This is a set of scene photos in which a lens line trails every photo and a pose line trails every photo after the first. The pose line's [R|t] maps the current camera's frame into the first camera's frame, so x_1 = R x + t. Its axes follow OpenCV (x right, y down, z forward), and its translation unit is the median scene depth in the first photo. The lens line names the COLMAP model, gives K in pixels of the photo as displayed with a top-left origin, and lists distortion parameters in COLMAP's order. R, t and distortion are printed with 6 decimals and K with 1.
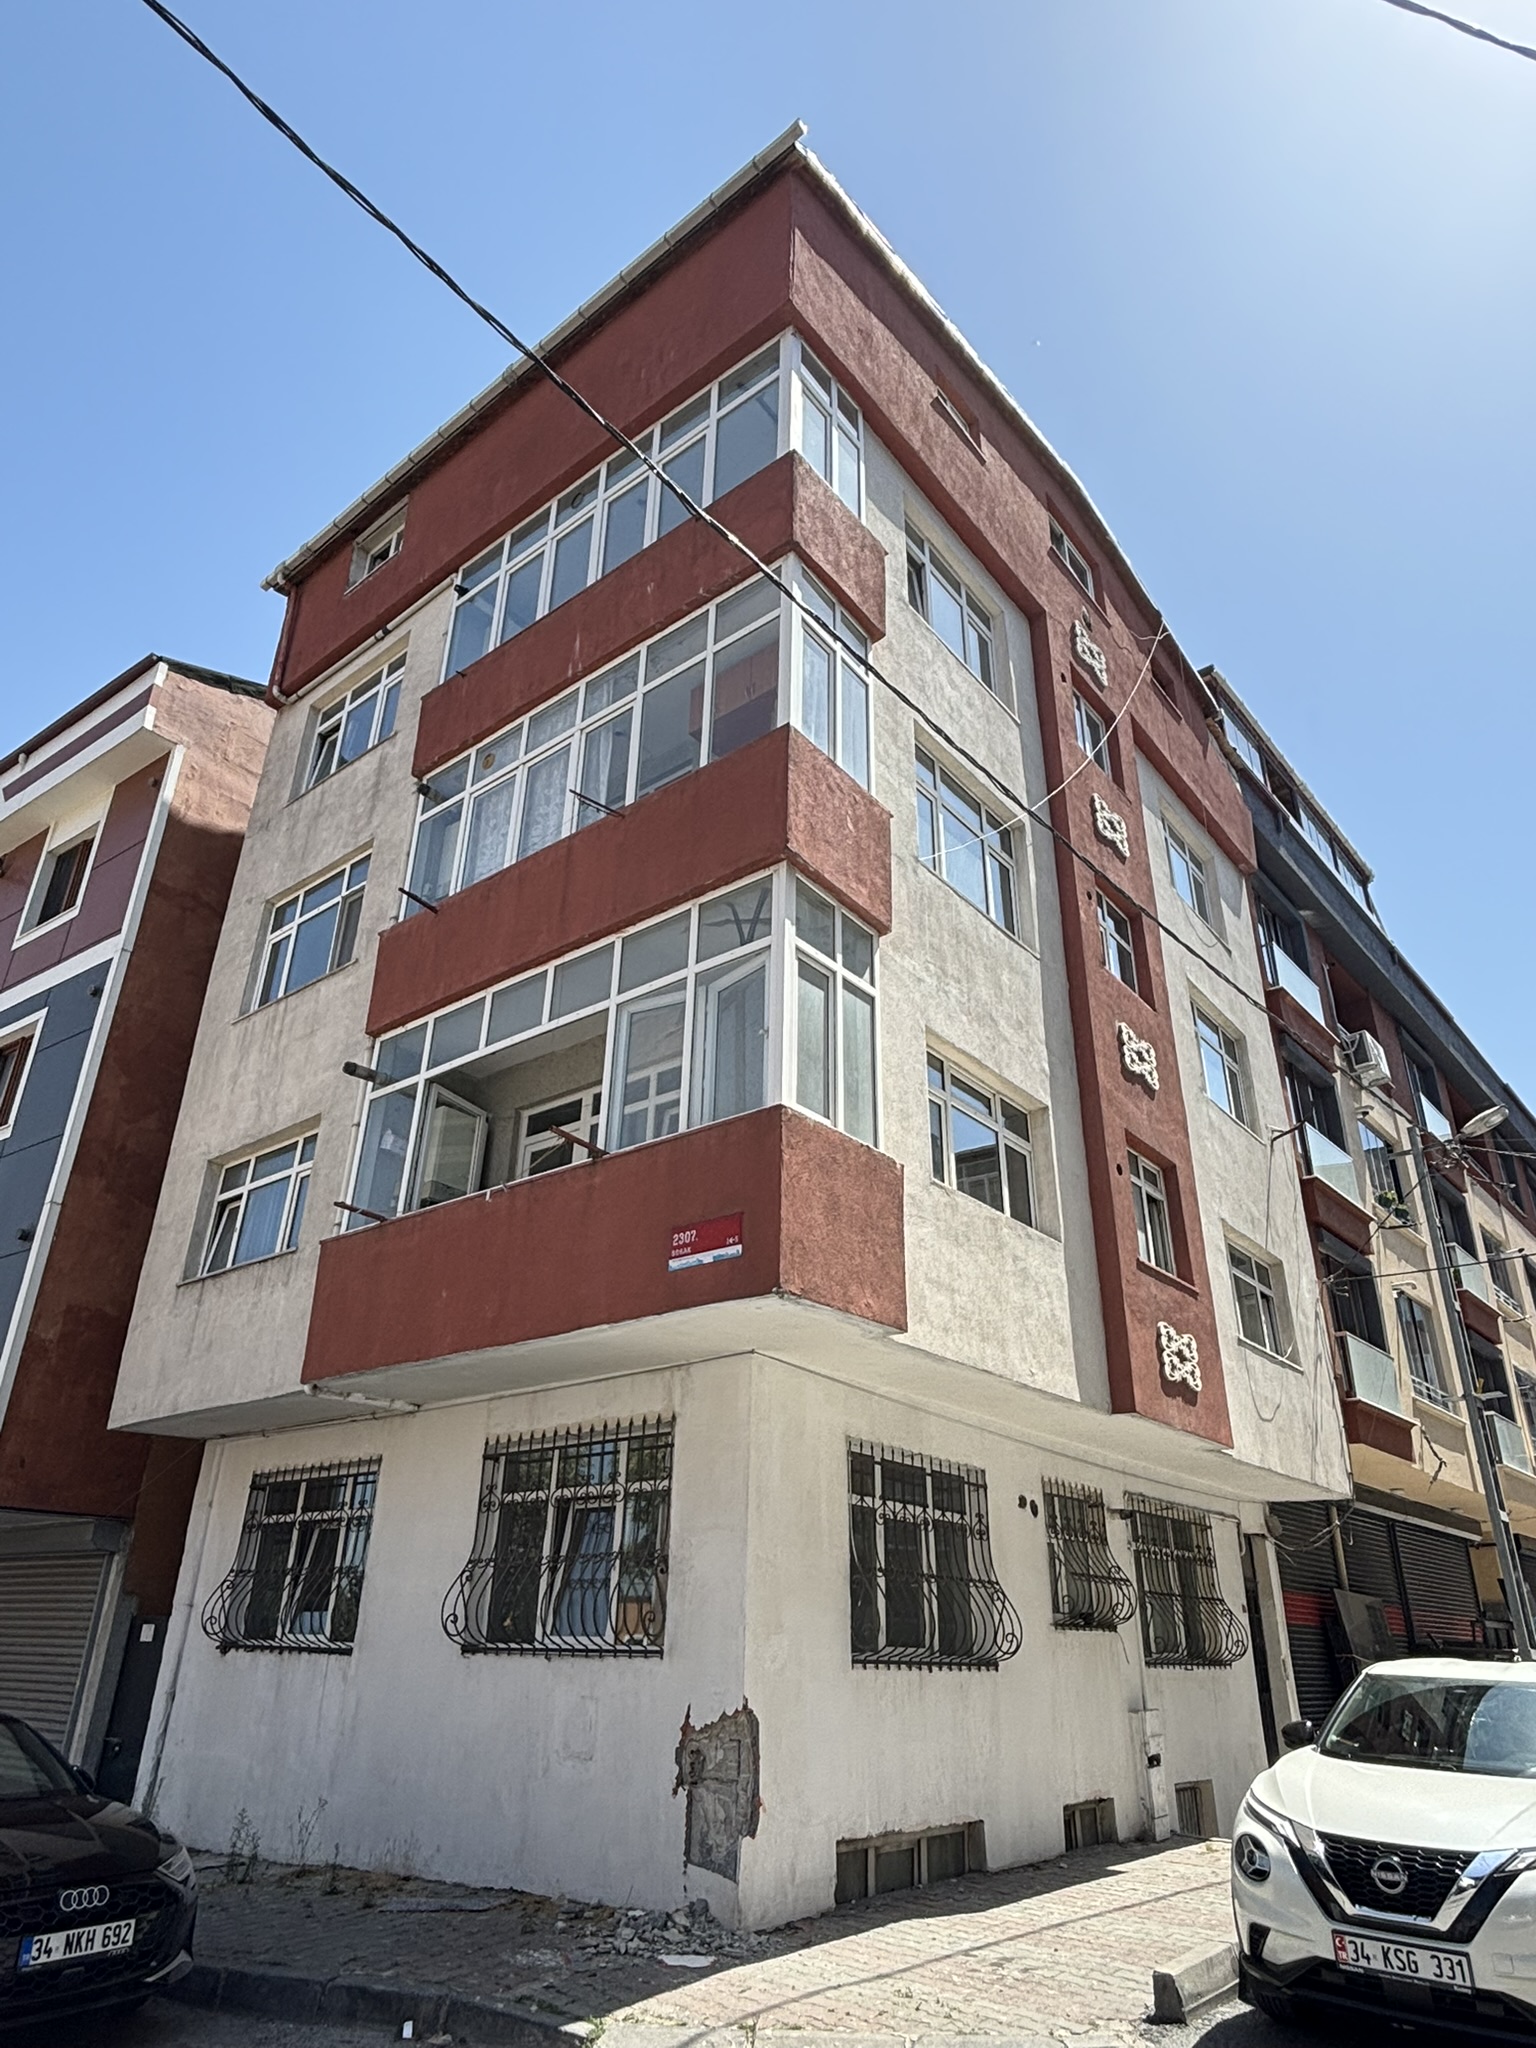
lens RADIAL K [[1266.7, 0, 776.8], [0, 1266.7, 1028.4], [0, 0, 1]] dist [0.039002, 0.000125]
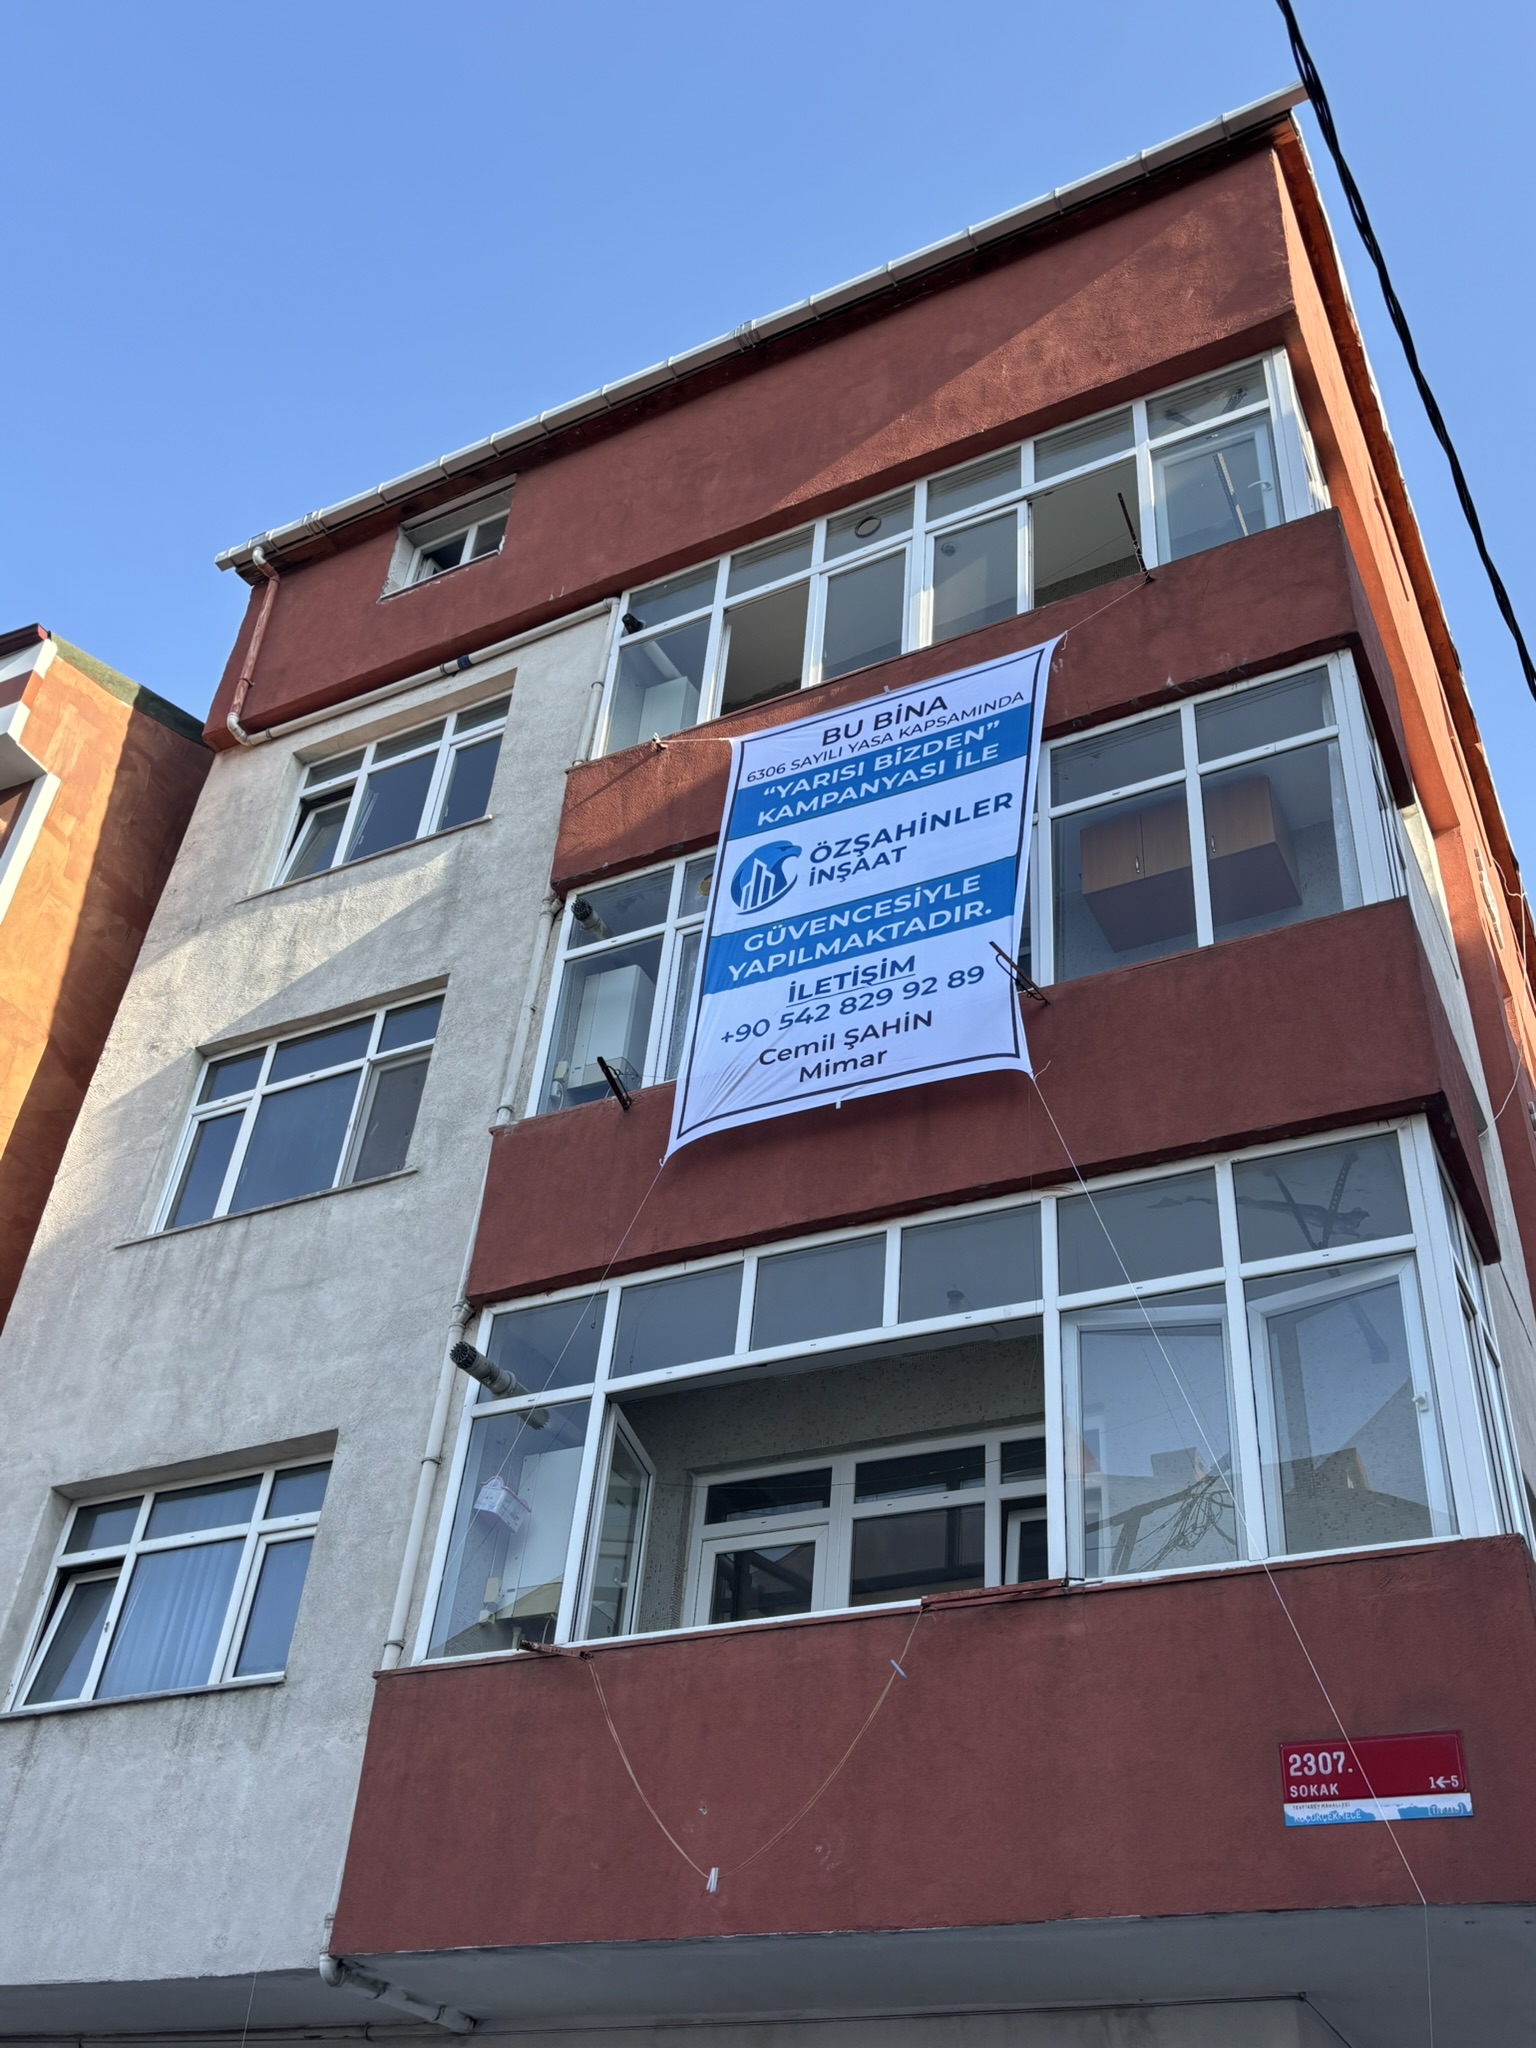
lens RADIAL K [[1901.8, 0, 768.0], [0, 1901.8, 1024.0], [0, 0, 1]] dist [0.087317, -0.142640]
pose [[0.977185, 0.170413, 0.126762, -0.324935], [-0.141415, 0.967351, -0.210320, 0.046875], [-0.158464, 0.187596, 0.969380, 0.131985]]
